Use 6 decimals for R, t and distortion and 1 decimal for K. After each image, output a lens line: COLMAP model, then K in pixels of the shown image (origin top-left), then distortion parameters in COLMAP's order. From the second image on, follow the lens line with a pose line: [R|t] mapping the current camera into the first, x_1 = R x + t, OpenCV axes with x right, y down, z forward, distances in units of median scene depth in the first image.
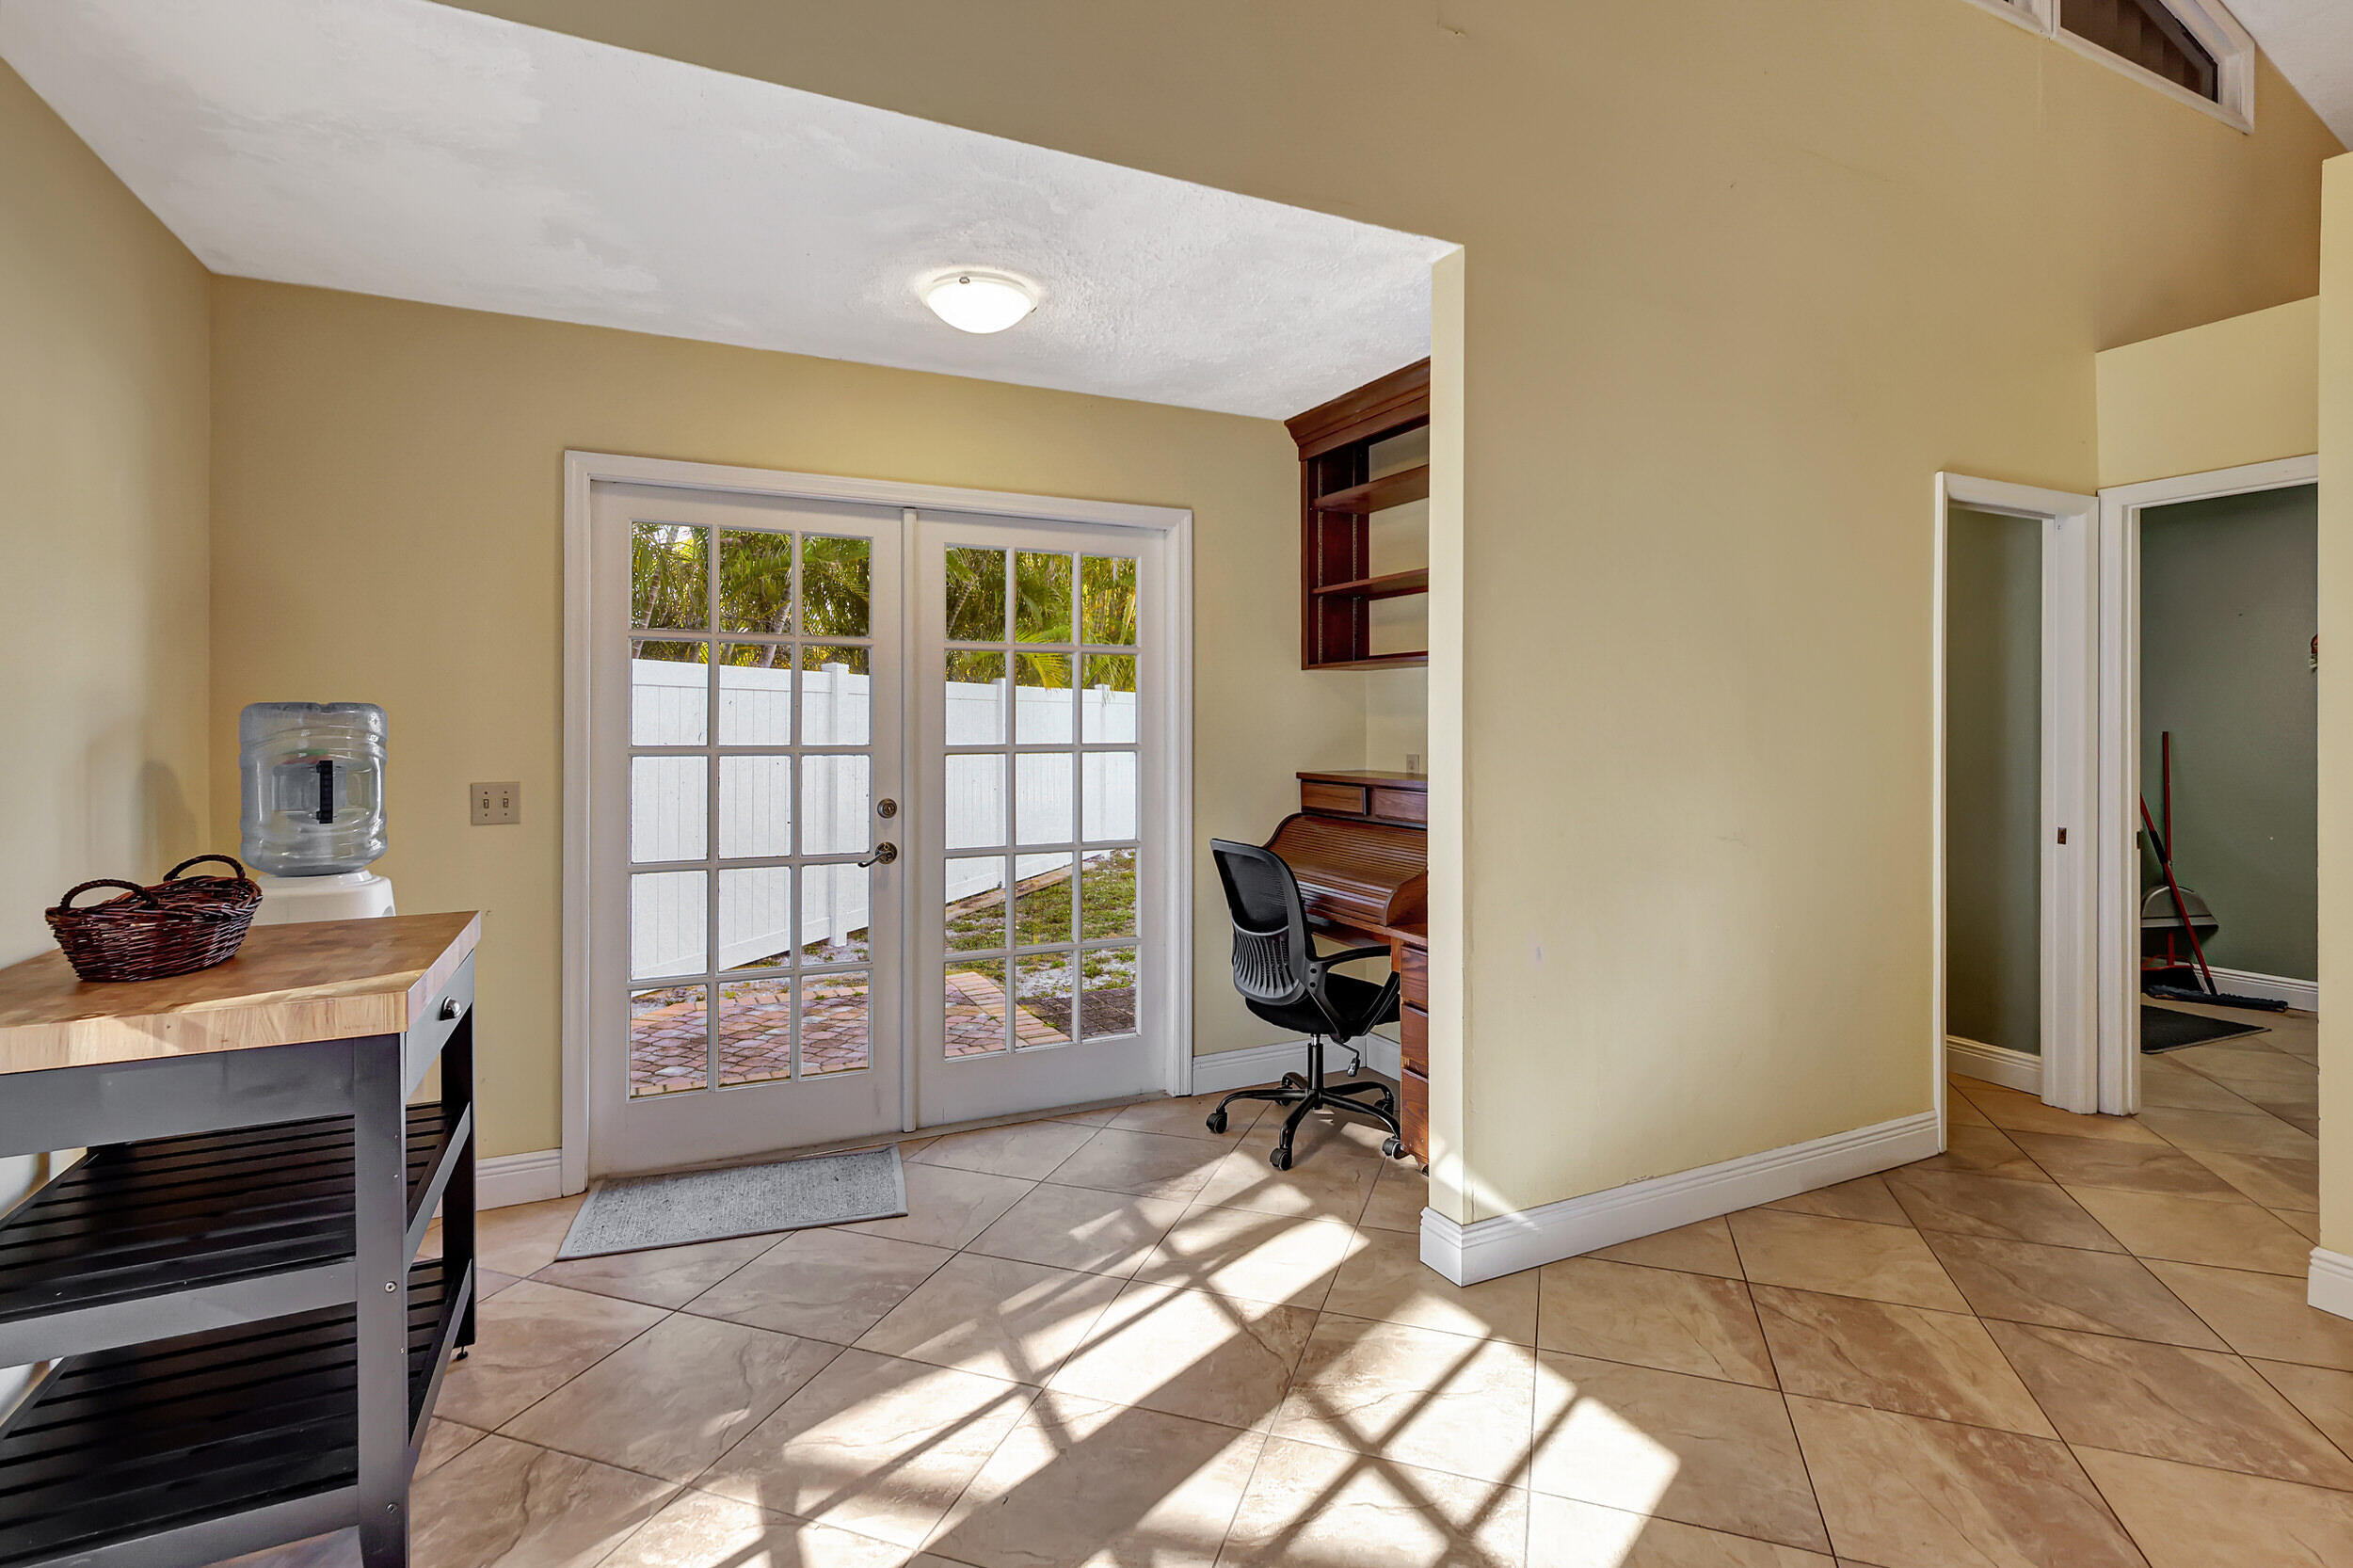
lens RADIAL K [[1109.9, 0, 1167.0], [0, 1109.9, 723.1], [0, 0, 1]] dist [-0.002931, 0.002147]
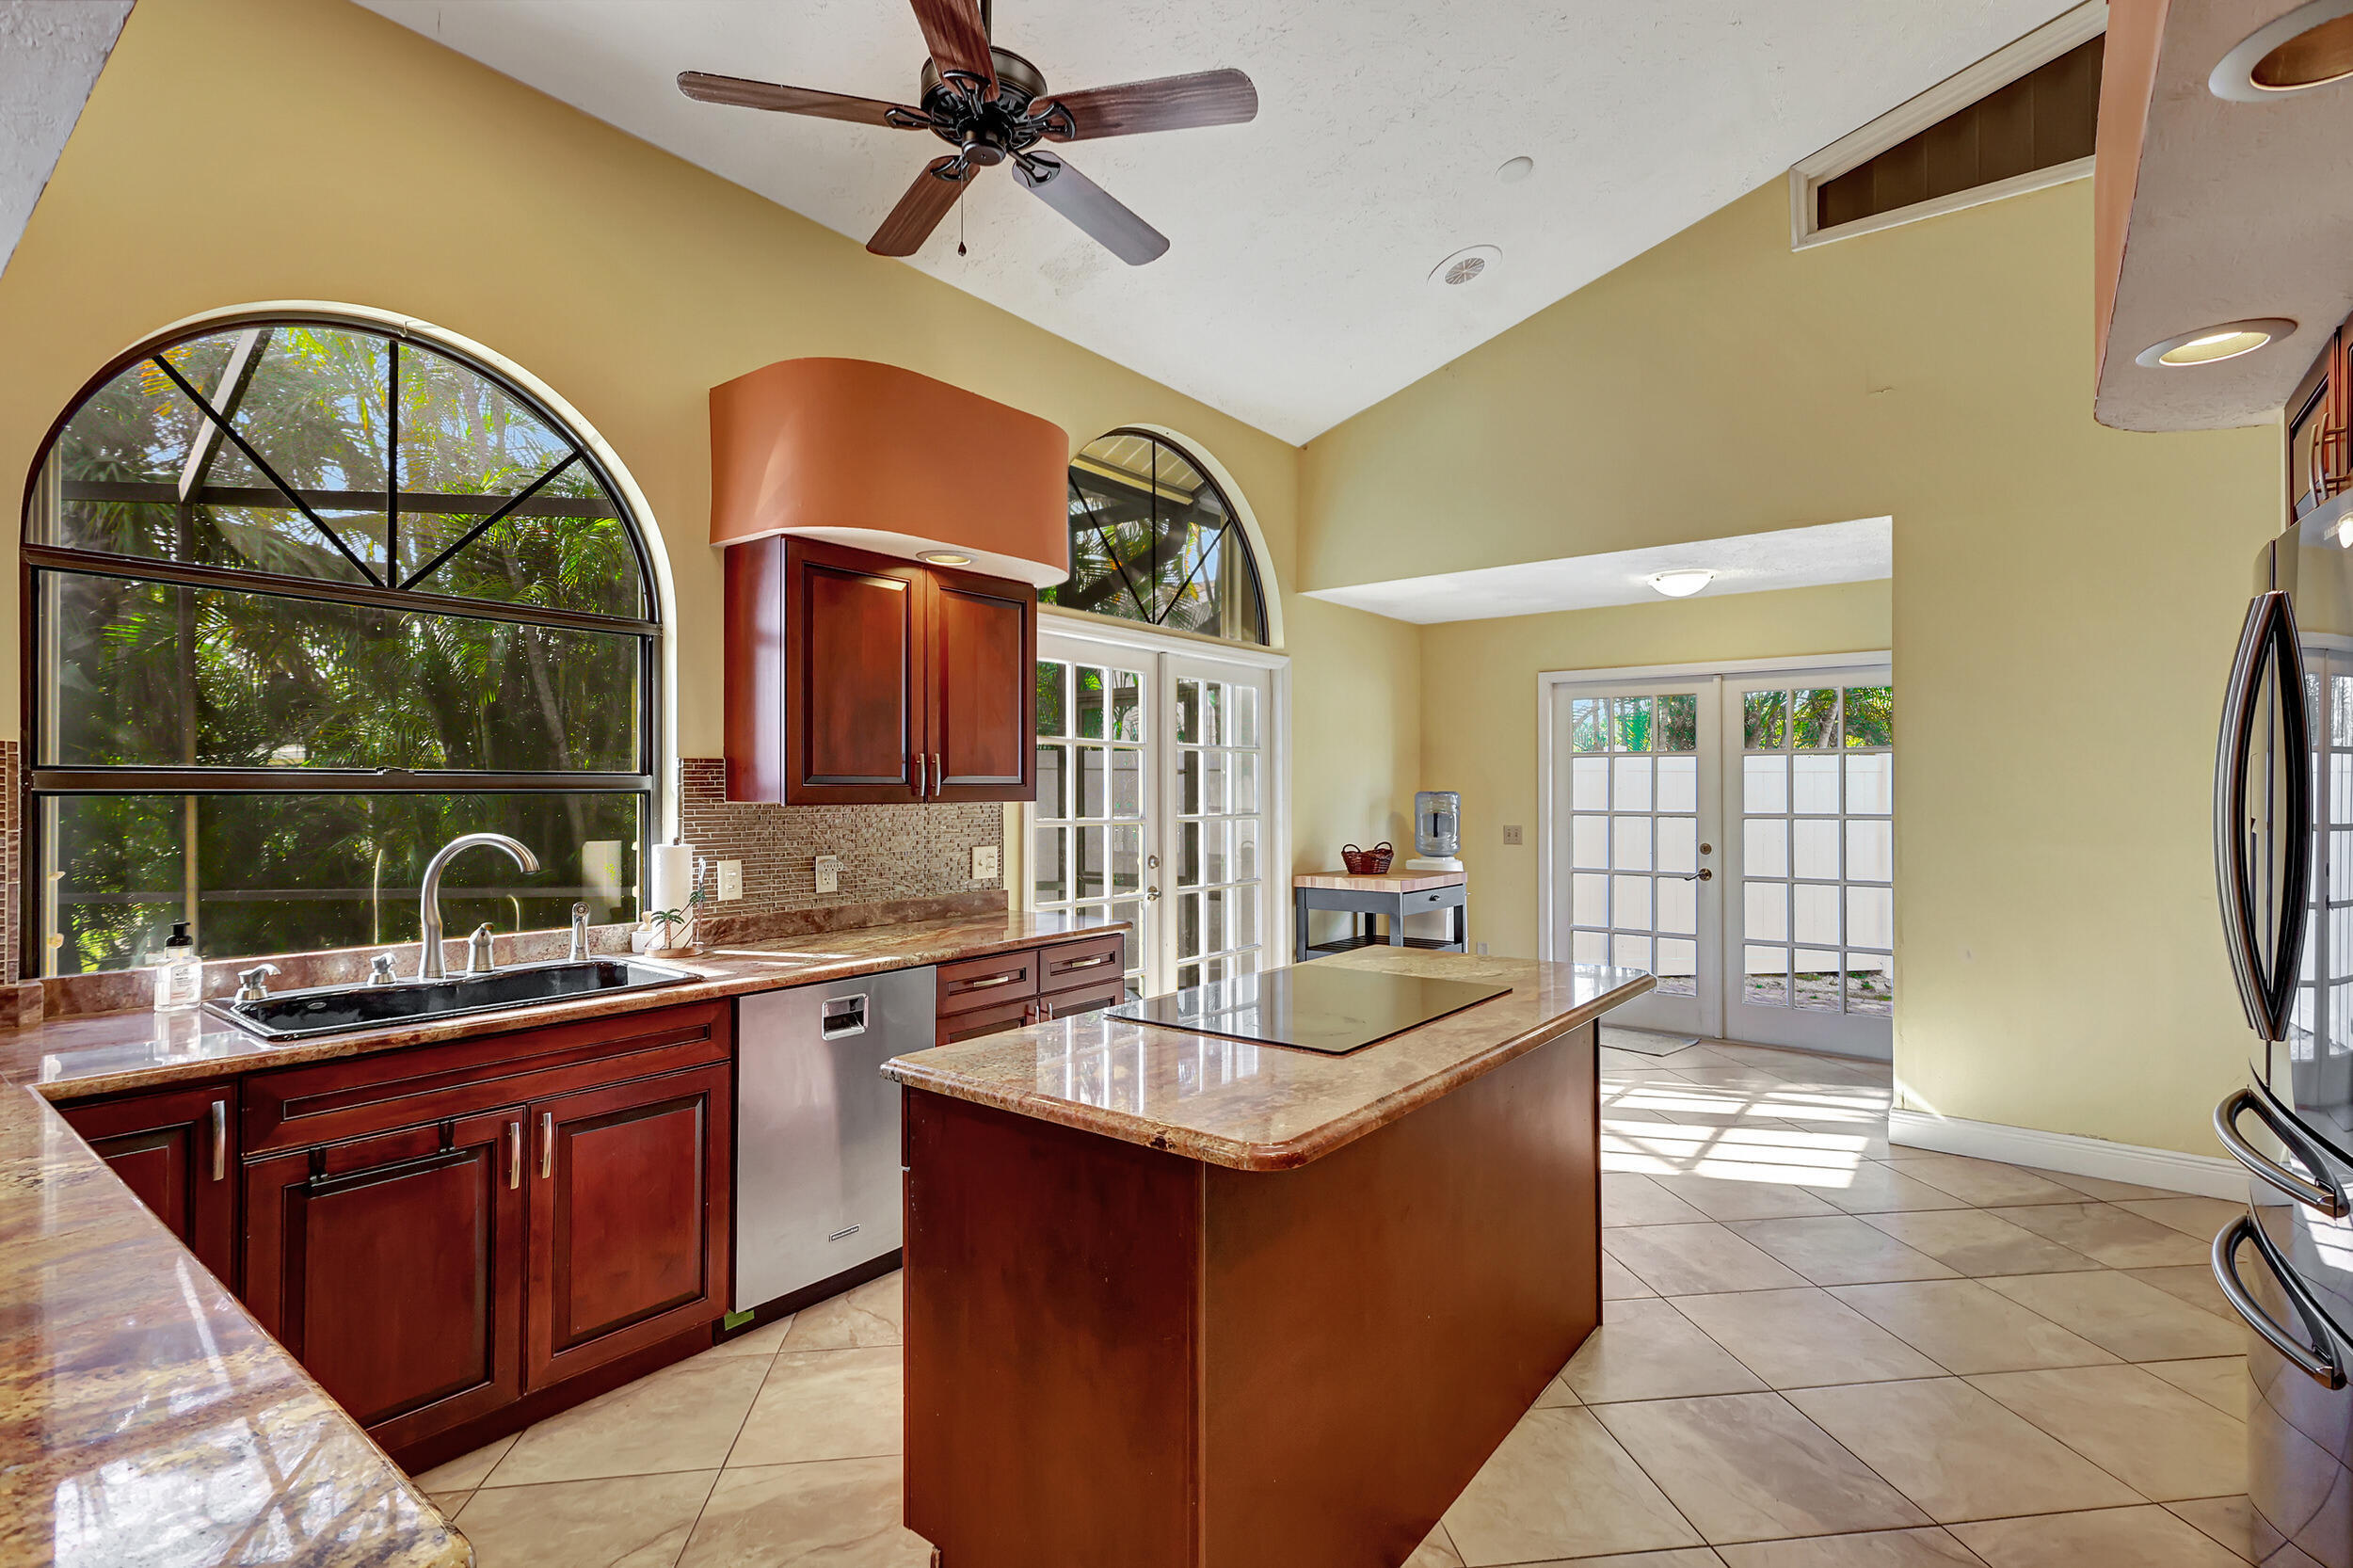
lens RADIAL K [[1109.9, 0, 1202.6], [0, 1109.9, 773.2], [0, 0, 1]] dist [-0.002931, 0.002147]
pose [[0.454990, -0.017774, -0.890319, 0.968354], [0.000193, 0.999803, -0.019862, -0.007066], [0.890497, 0.008865, 0.454903, -0.502658]]
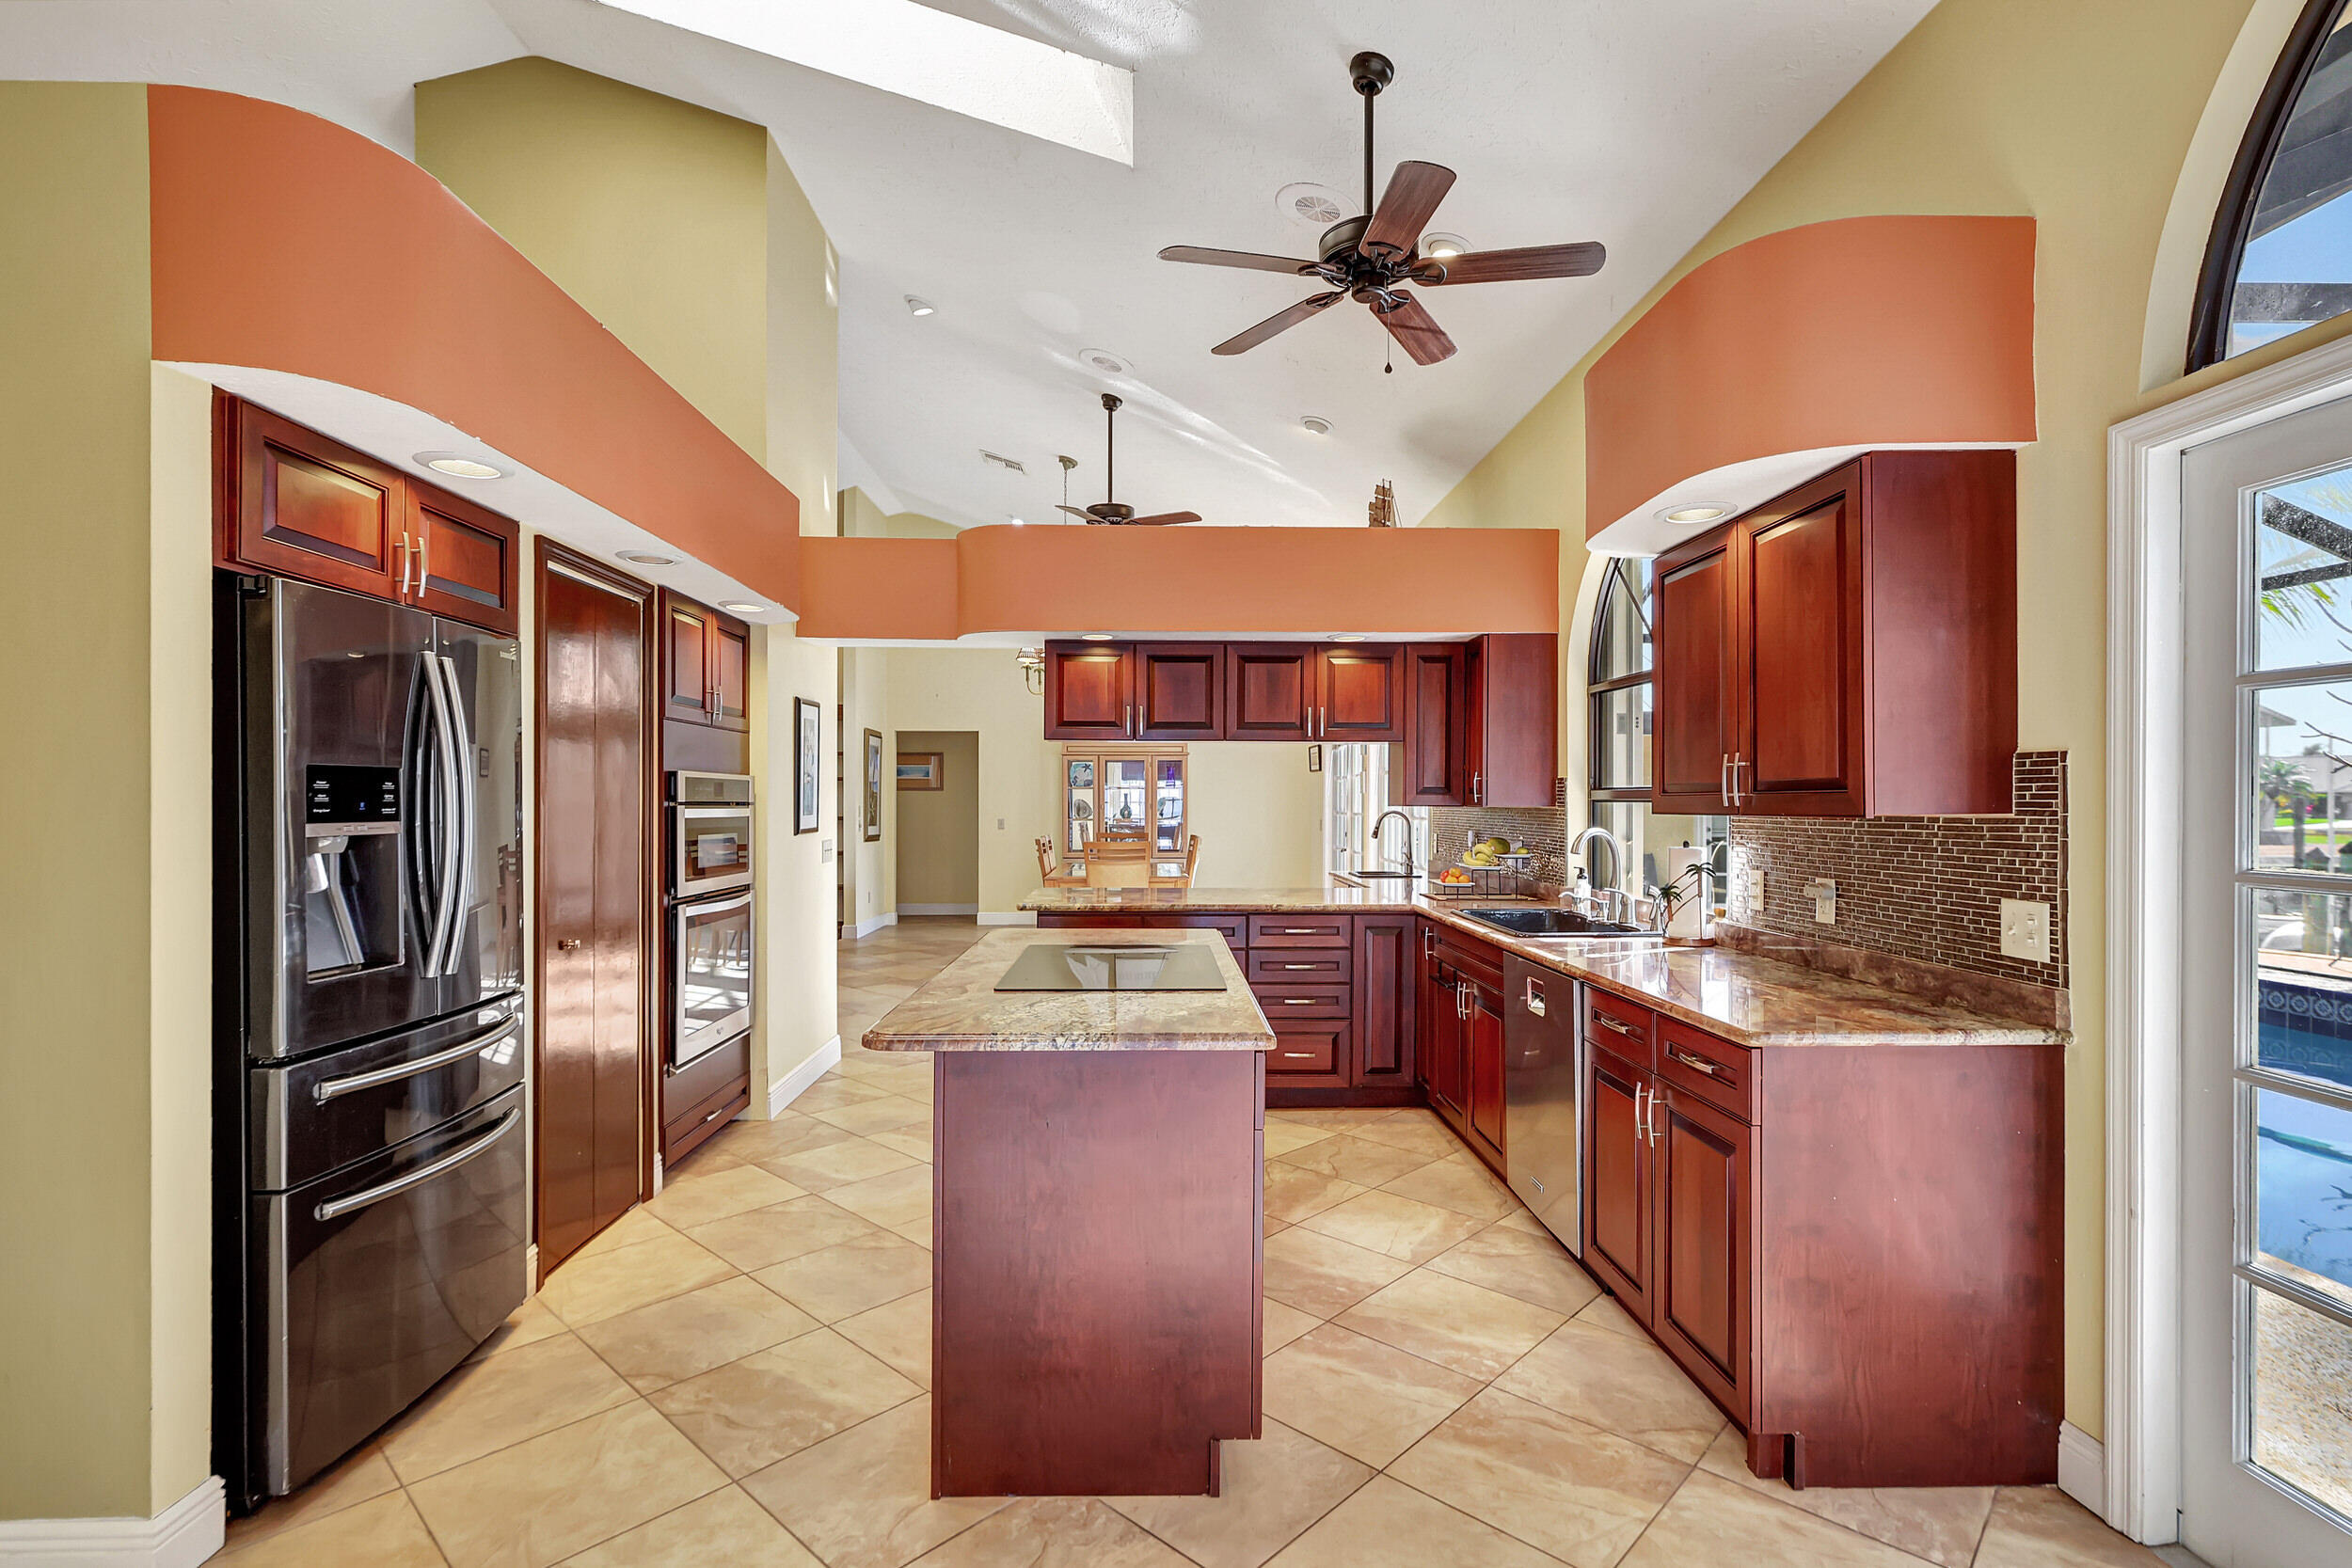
lens RADIAL K [[1109.3, 0, 1167.1], [0, 1109.3, 801.6], [0, 0, 1]] dist [-0.002931, 0.002147]
pose [[-0.906201, -0.000728, 0.422847, -0.024618], [0.000670, 0.999995, 0.003159, -0.013283], [-0.422847, 0.003146, -0.906196, 0.654138]]
